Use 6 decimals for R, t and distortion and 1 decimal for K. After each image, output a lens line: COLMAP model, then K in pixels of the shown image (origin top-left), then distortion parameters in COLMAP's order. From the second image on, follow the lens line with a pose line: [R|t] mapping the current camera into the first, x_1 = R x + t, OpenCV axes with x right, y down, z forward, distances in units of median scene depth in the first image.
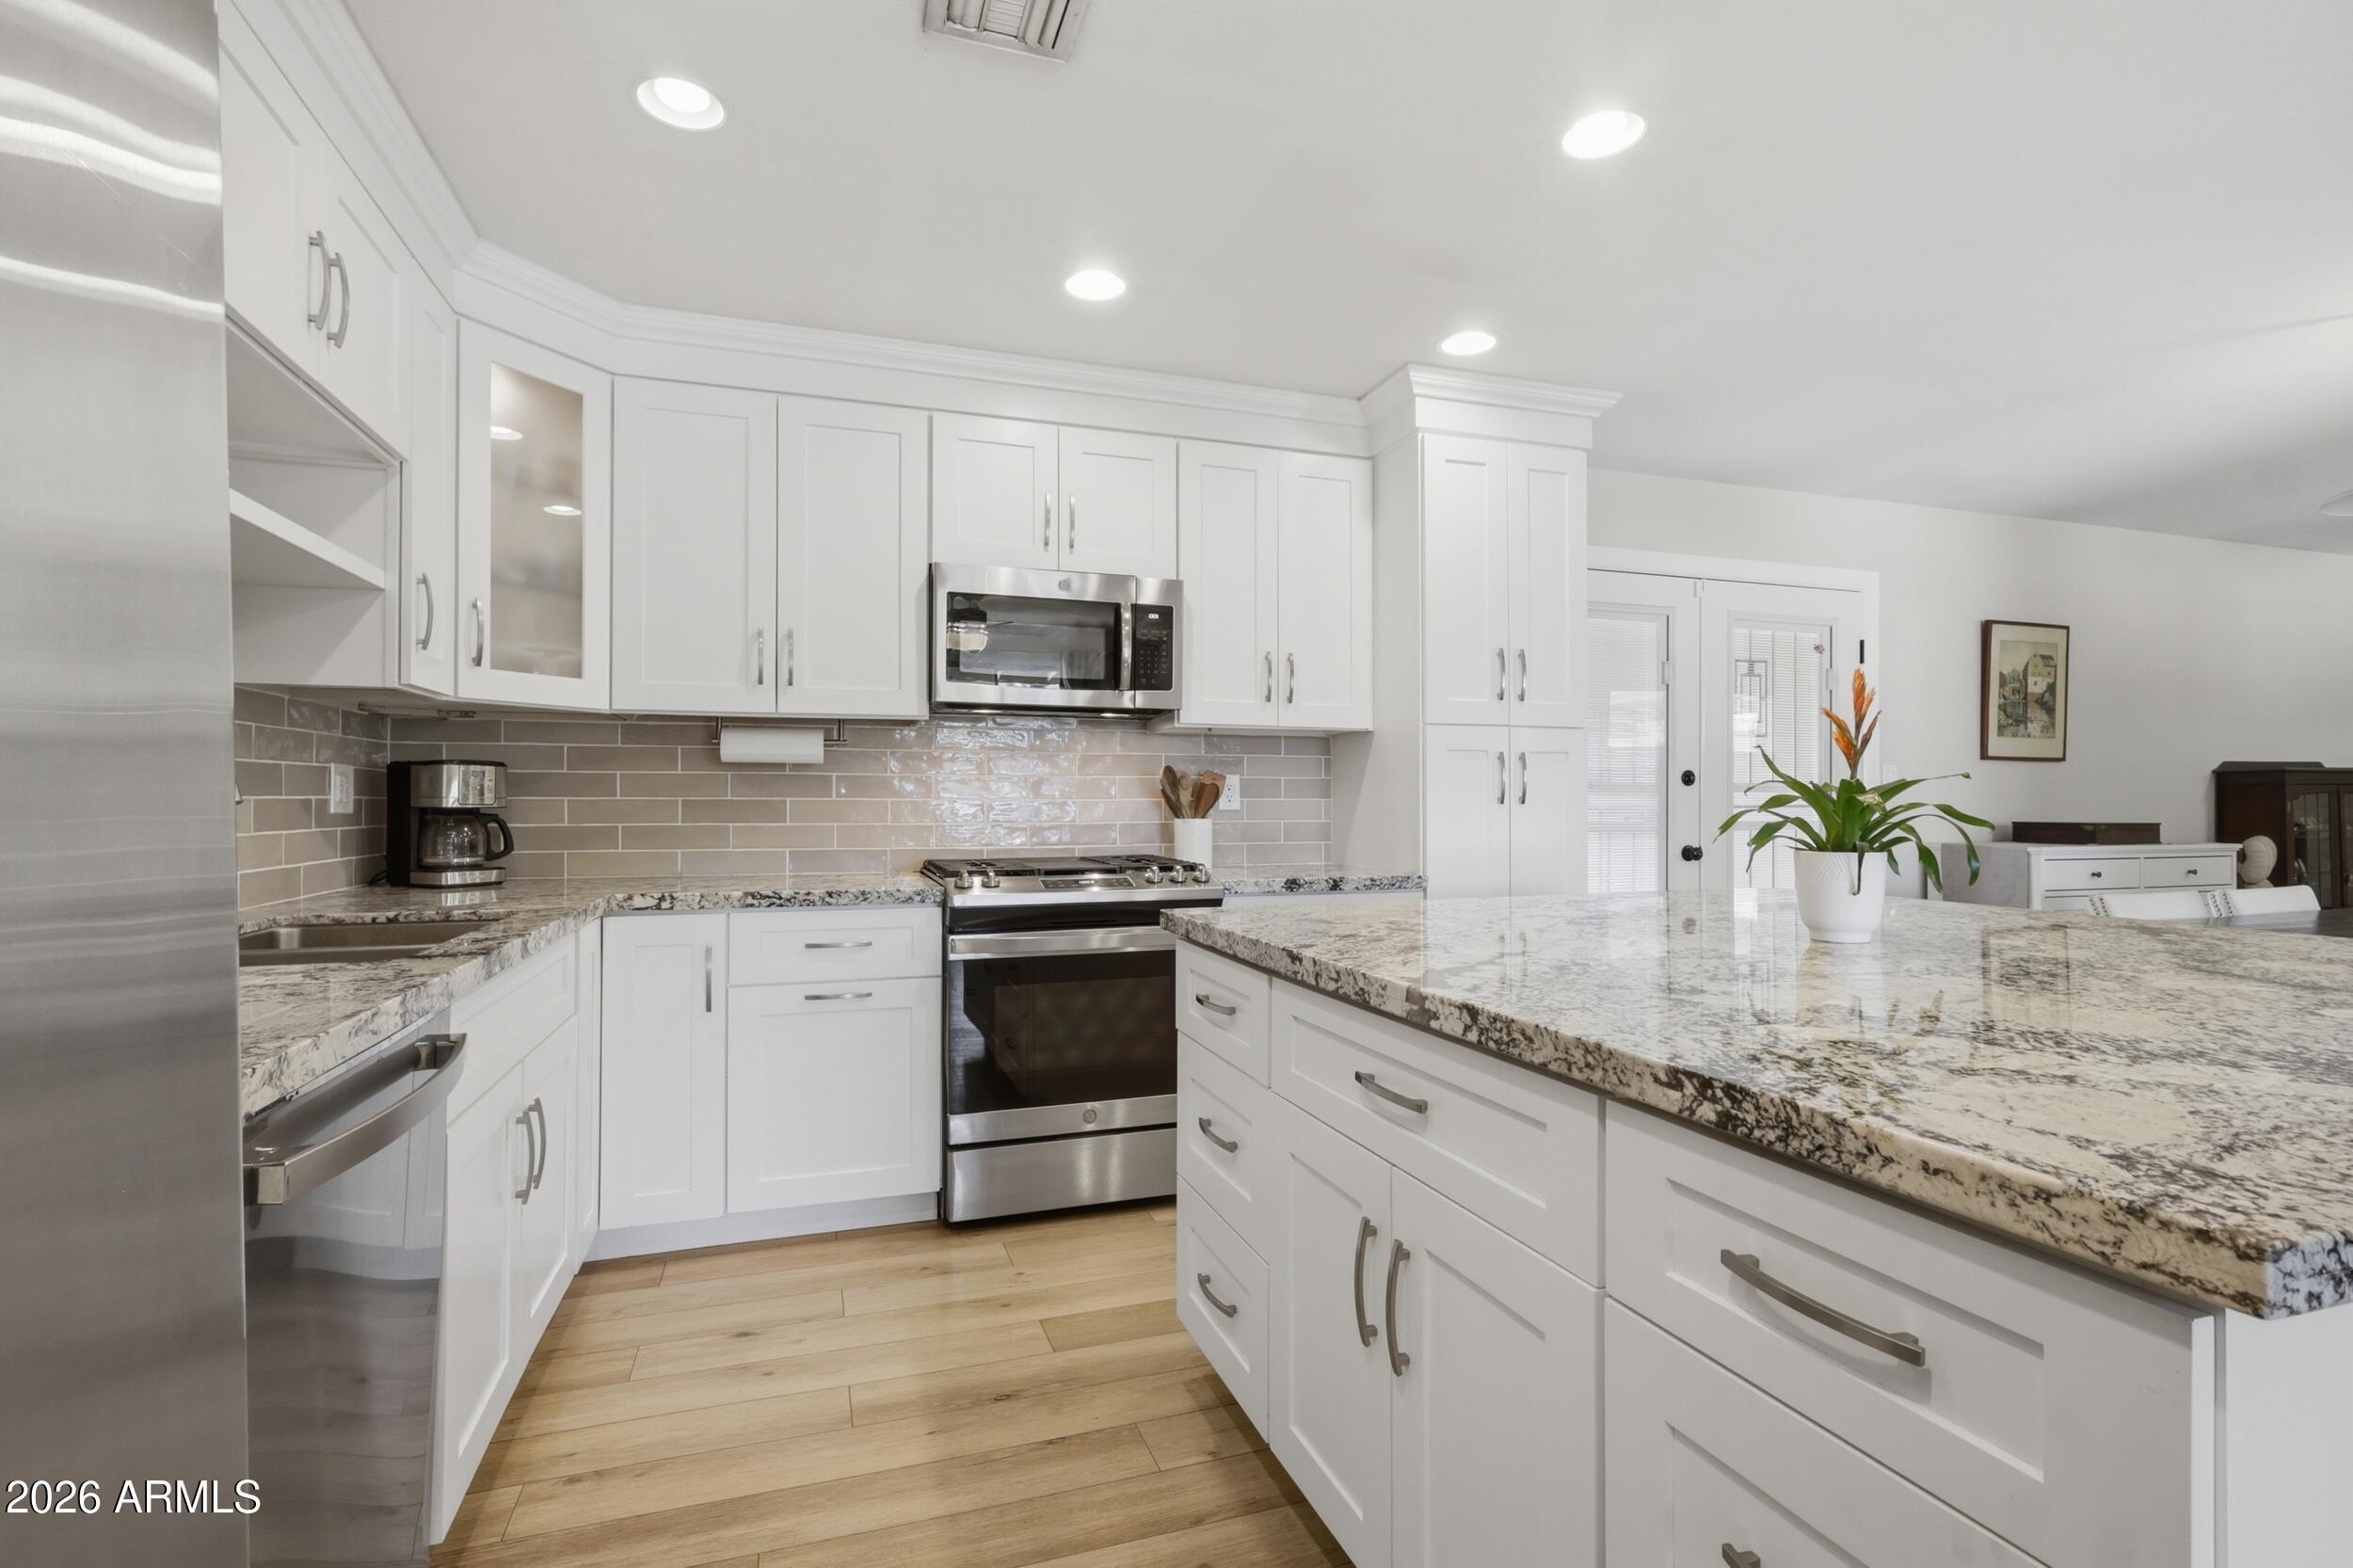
lens RADIAL K [[1197.4, 0, 1176.5], [0, 1197.4, 784.0], [0, 0, 1]] dist [-0.001970, -0.000147]
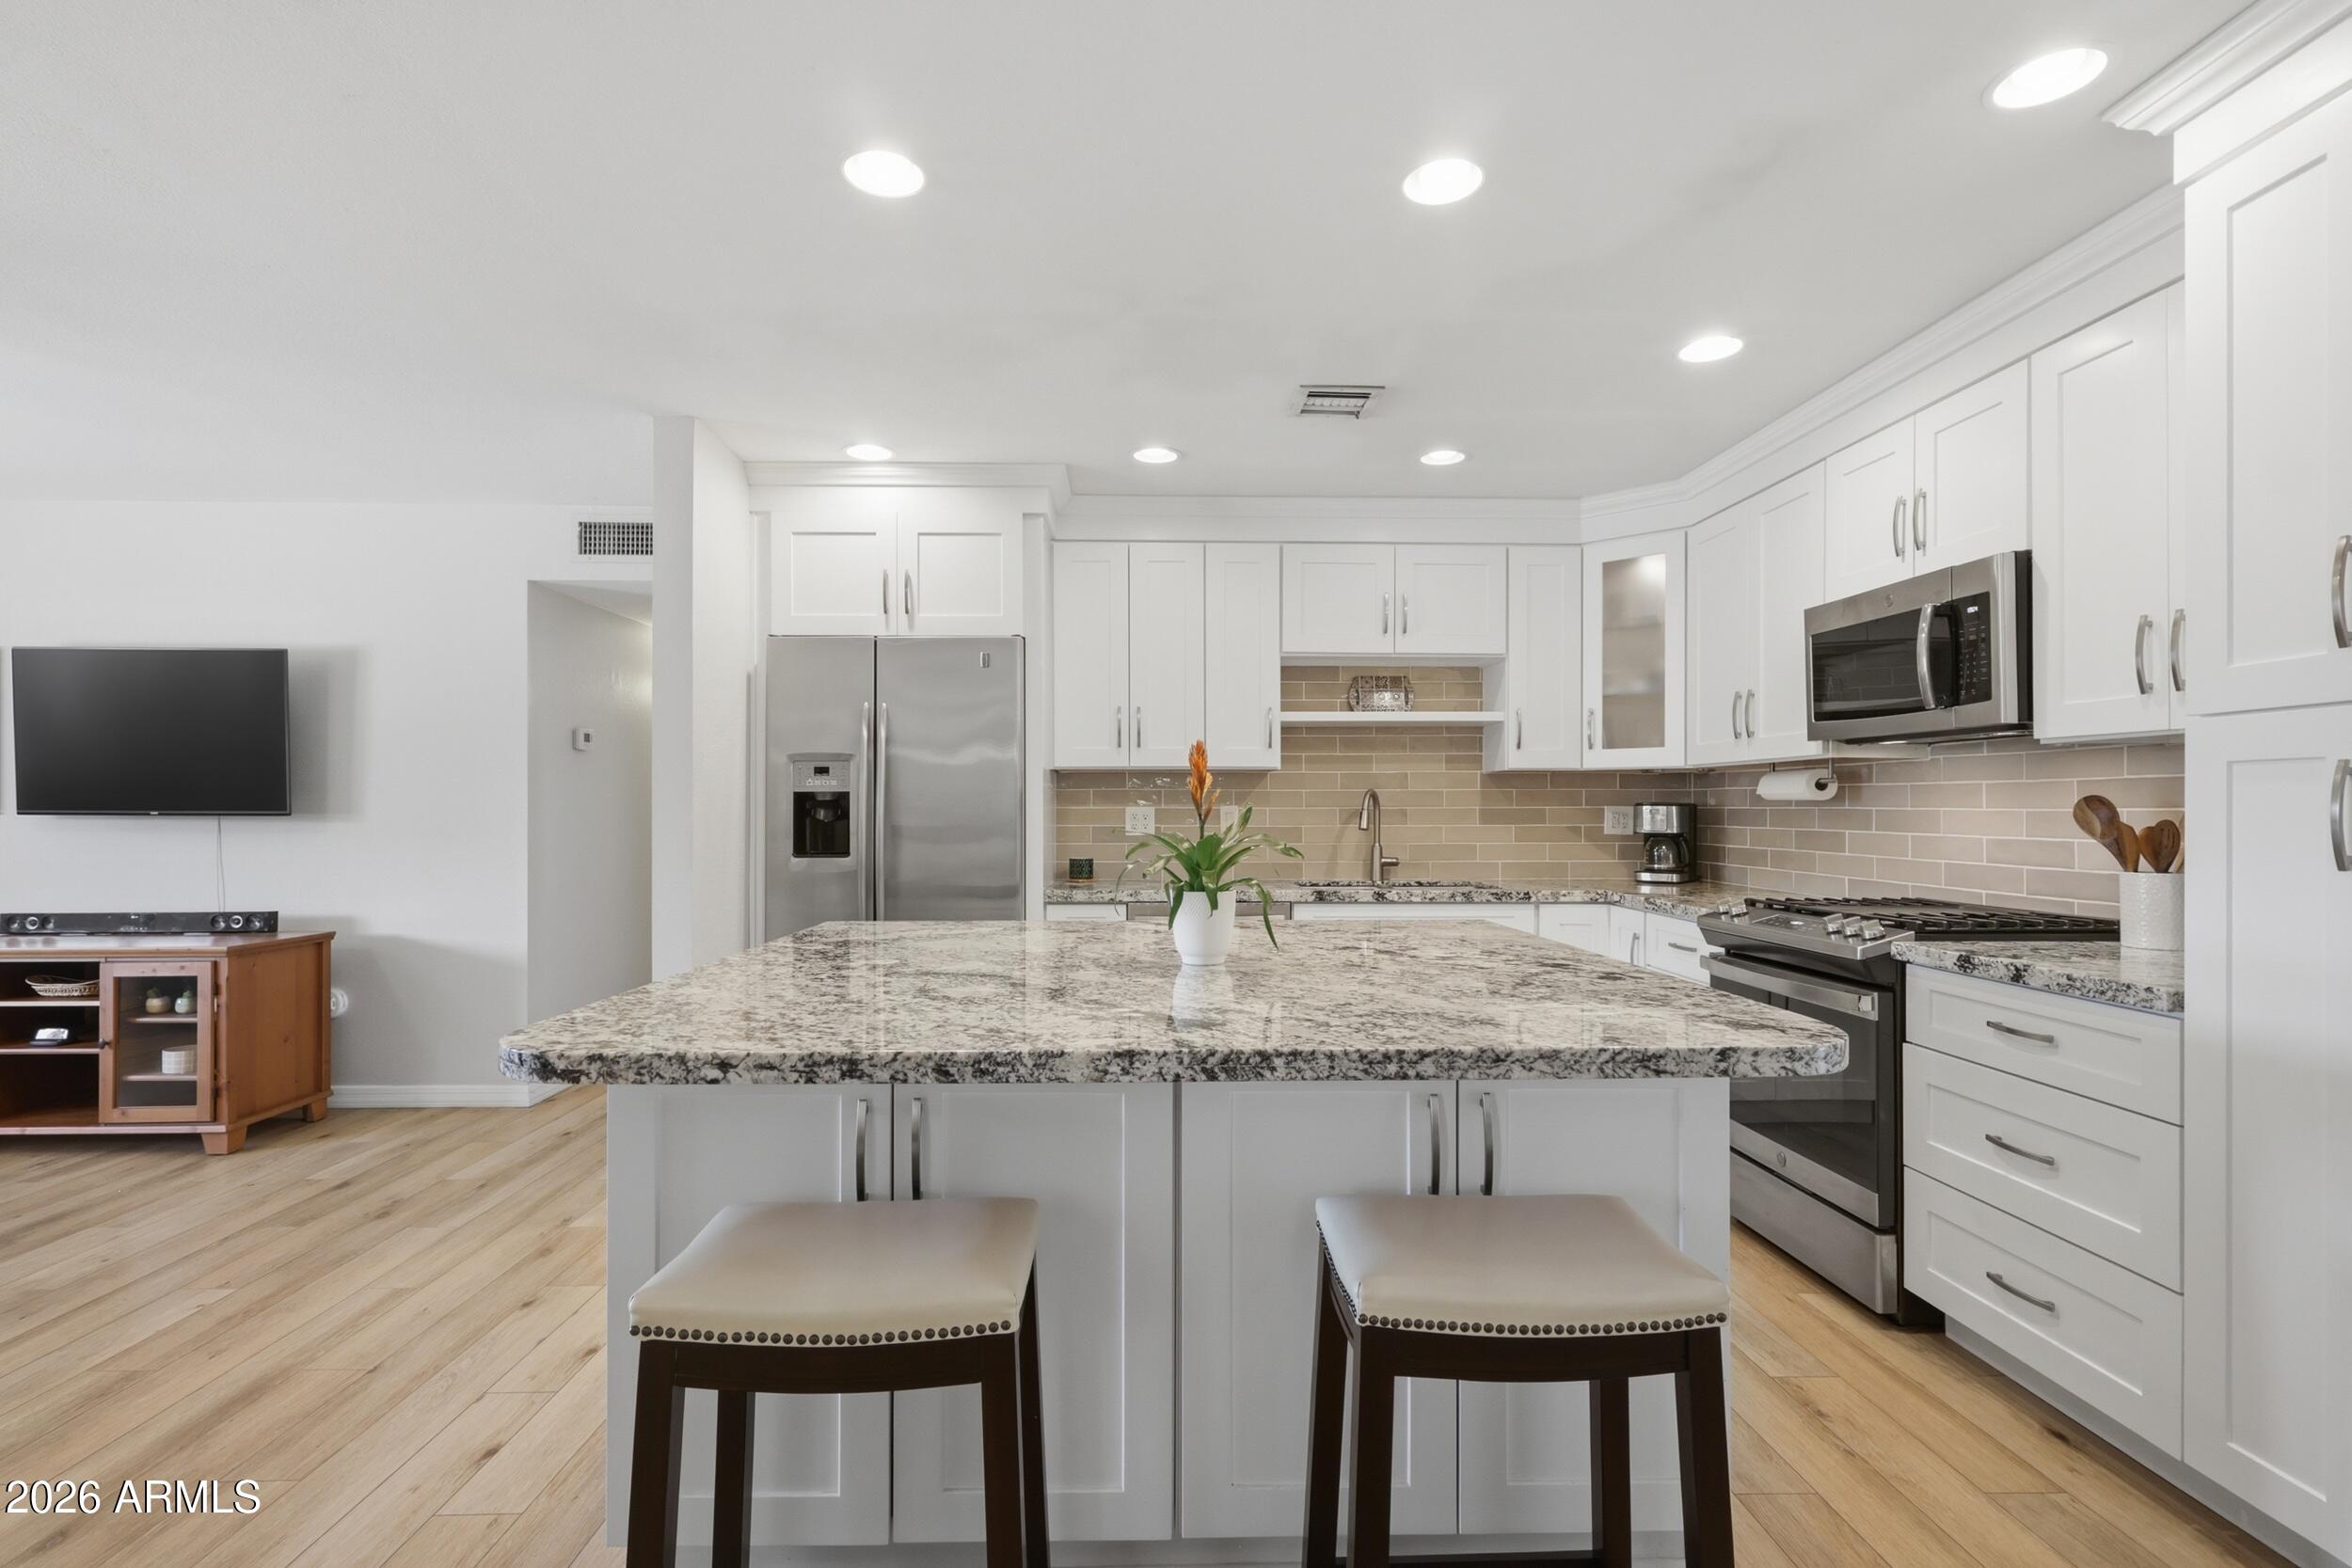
lens RADIAL K [[1107.6, 0, 1176.0], [0, 1107.6, 784.0], [0, 0, 1]] dist [-0.001776, -0.000106]
pose [[-0.293077, -0.024619, -0.955772, 0.869187], [0.001933, 0.999651, -0.026341, -0.006437], [0.956087, -0.009567, -0.292927, 0.742601]]
